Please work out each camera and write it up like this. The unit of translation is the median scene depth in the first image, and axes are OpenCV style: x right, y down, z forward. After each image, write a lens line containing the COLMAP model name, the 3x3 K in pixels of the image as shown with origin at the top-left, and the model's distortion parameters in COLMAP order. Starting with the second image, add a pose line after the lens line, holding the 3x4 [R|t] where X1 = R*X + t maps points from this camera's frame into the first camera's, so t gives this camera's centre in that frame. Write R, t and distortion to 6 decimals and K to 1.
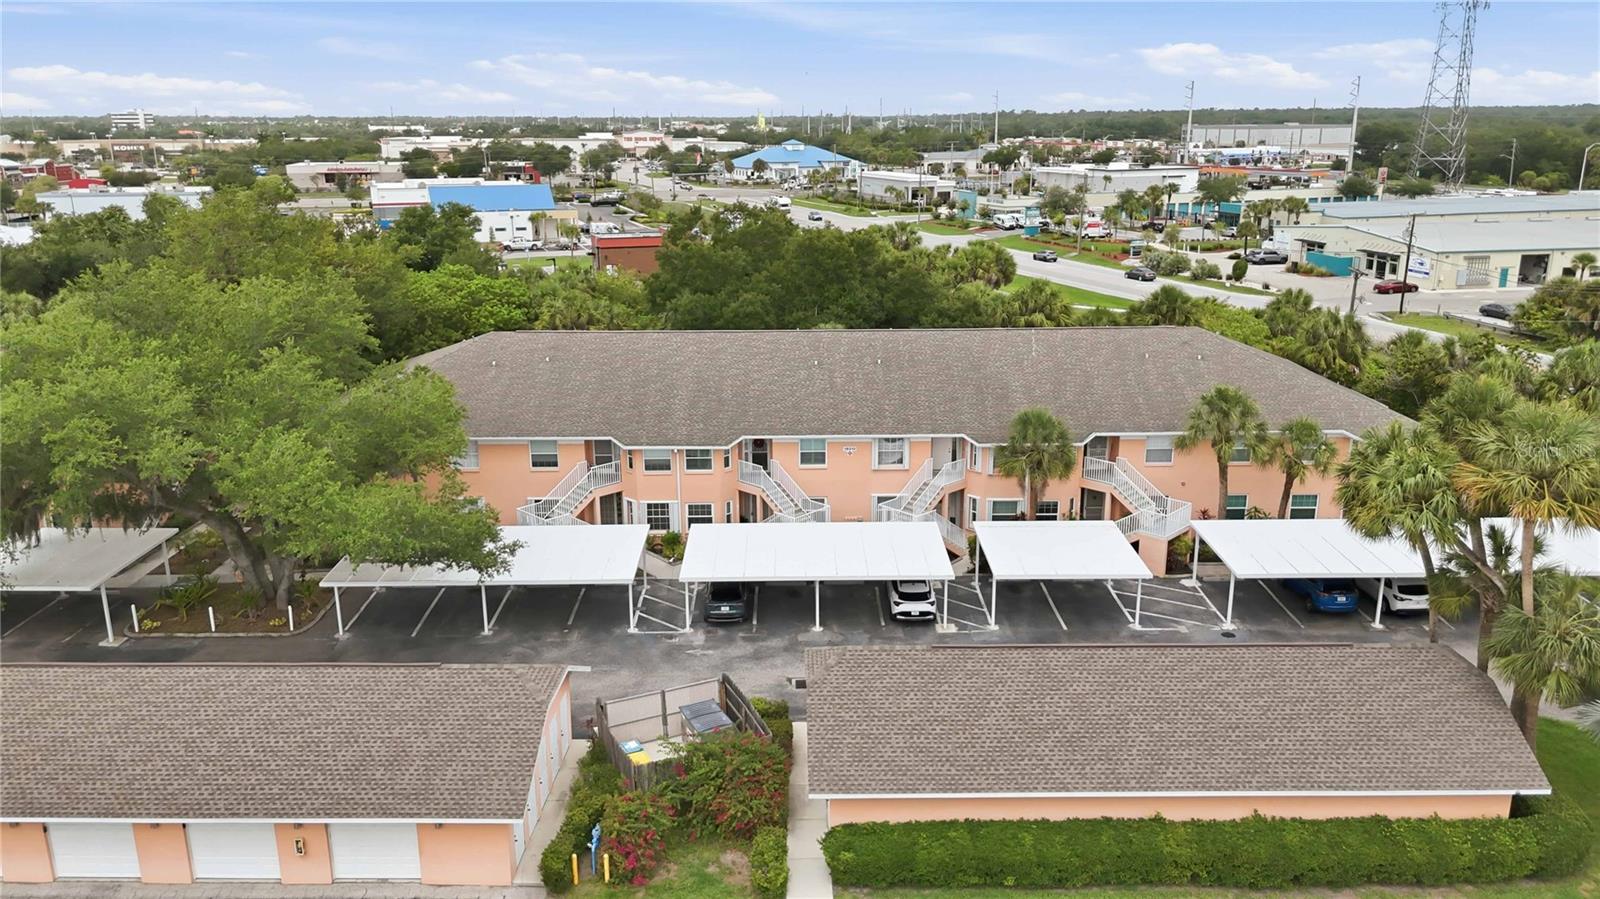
lens RADIAL K [[1181.3, 0, 805.2], [0, 1181.3, 449.6], [0, 0, 1]] dist [0.069206, -0.072683]
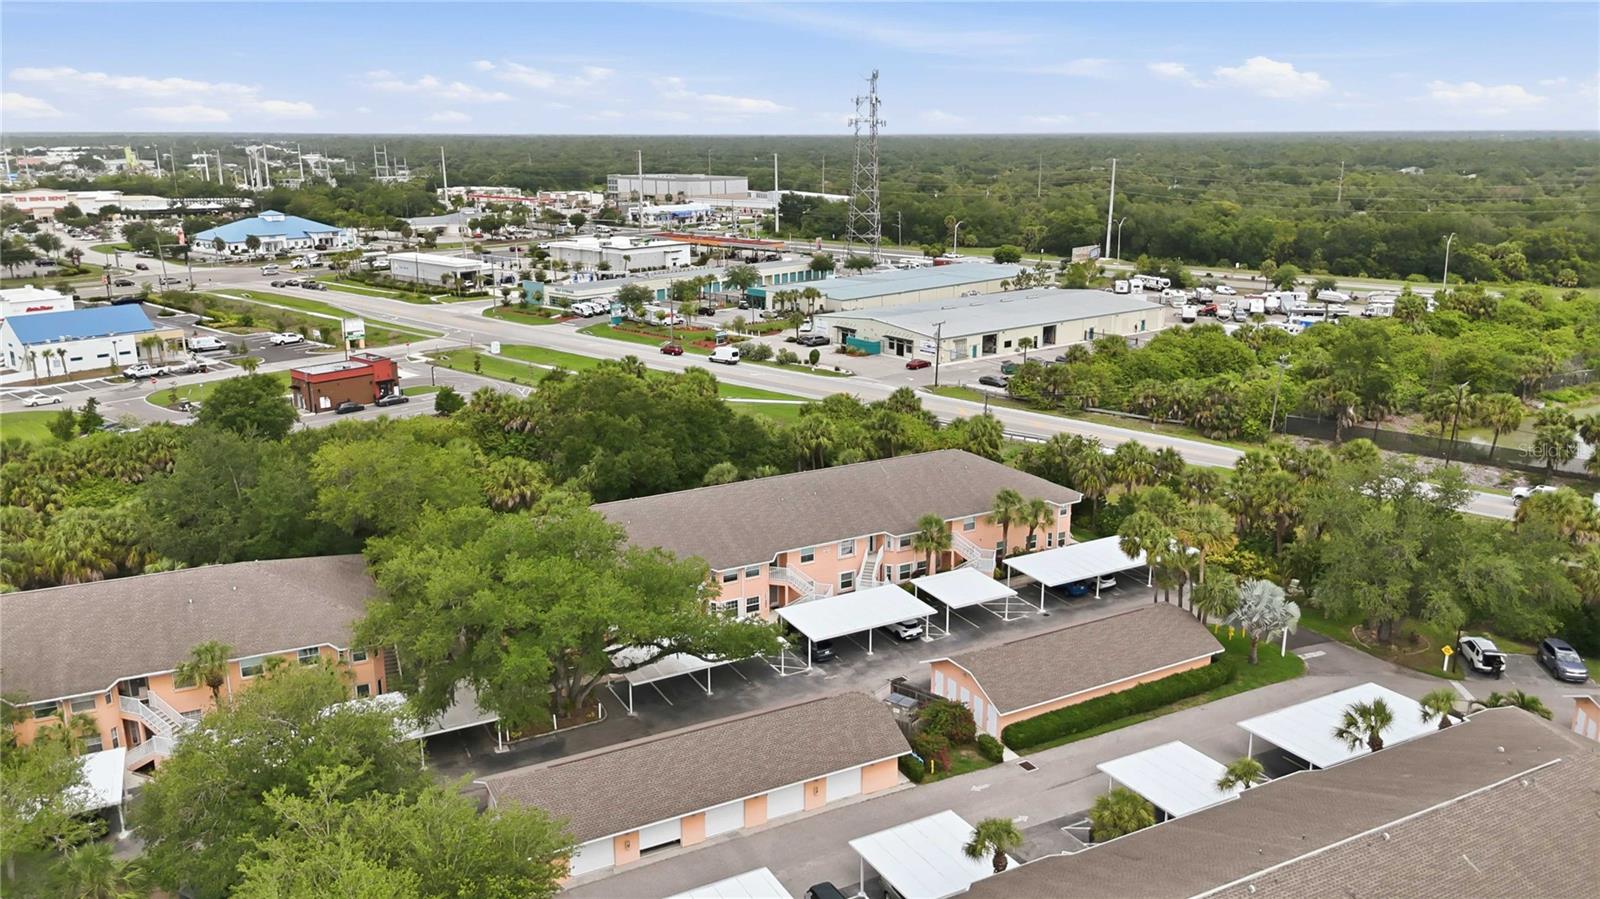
lens RADIAL K [[1181.3, 0, 805.2], [0, 1181.3, 449.6], [0, 0, 1]] dist [0.069206, -0.072683]
pose [[0.874309, -0.119761, 0.470363, -0.585588], [0.126227, 0.991840, 0.017906, -0.135010], [-0.468669, 0.043717, 0.882291, -0.384445]]
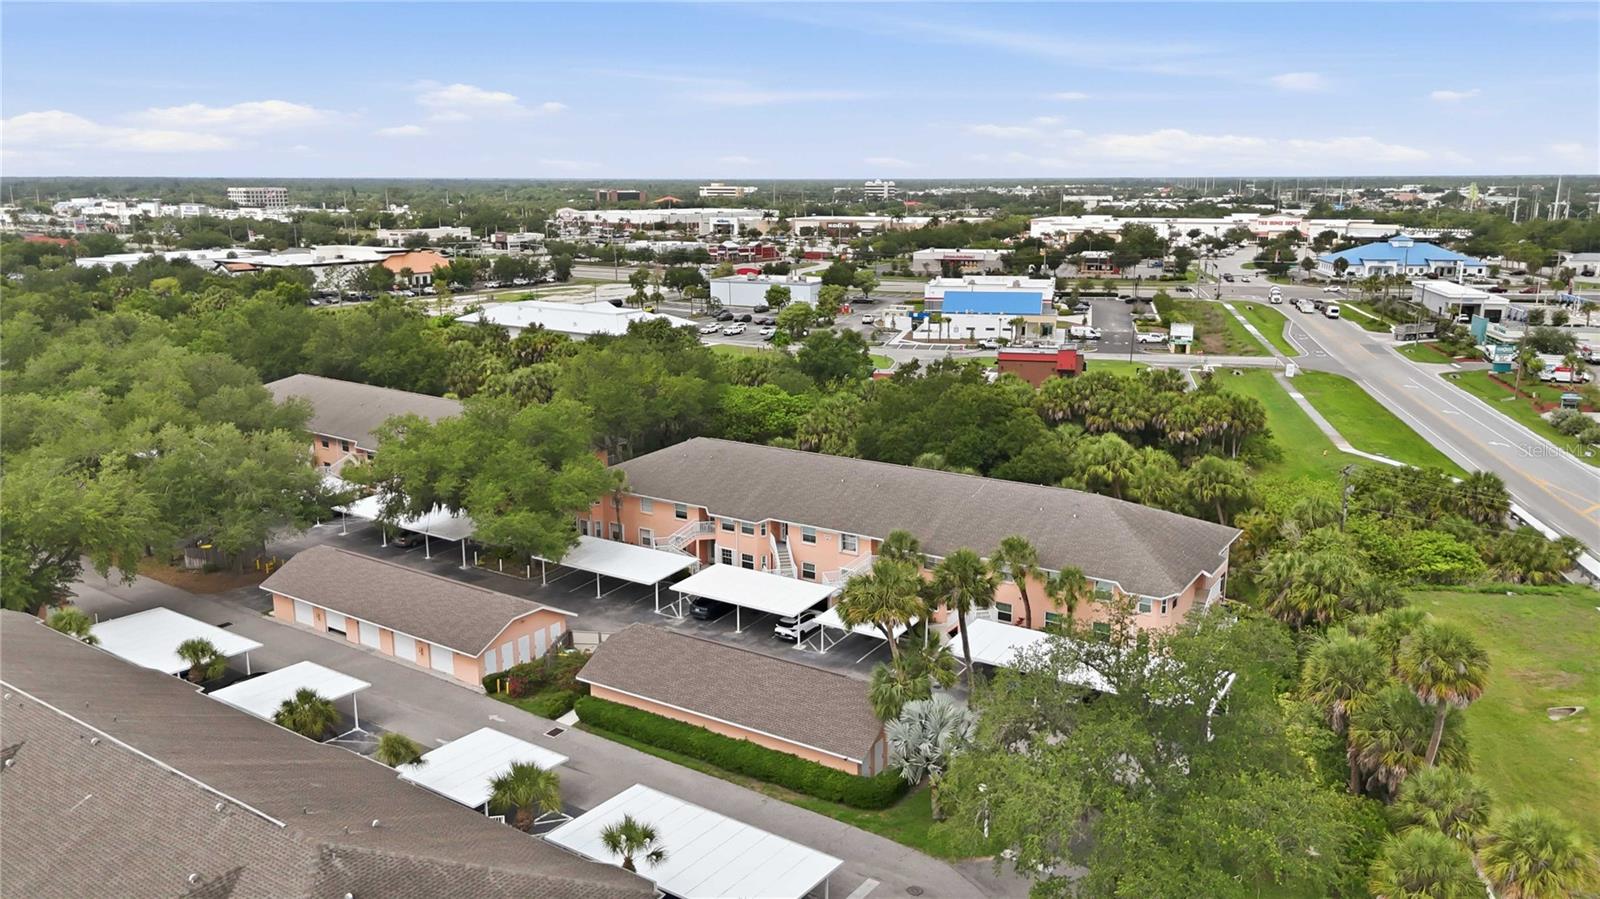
lens RADIAL K [[1181.3, 0, 805.2], [0, 1181.3, 449.6], [0, 0, 1]] dist [0.069206, -0.072683]
pose [[0.836239, 0.126634, -0.533543, 0.646636], [-0.150721, 0.988575, -0.001596, -0.083969], [0.527245, 0.081750, 0.845771, -0.301362]]
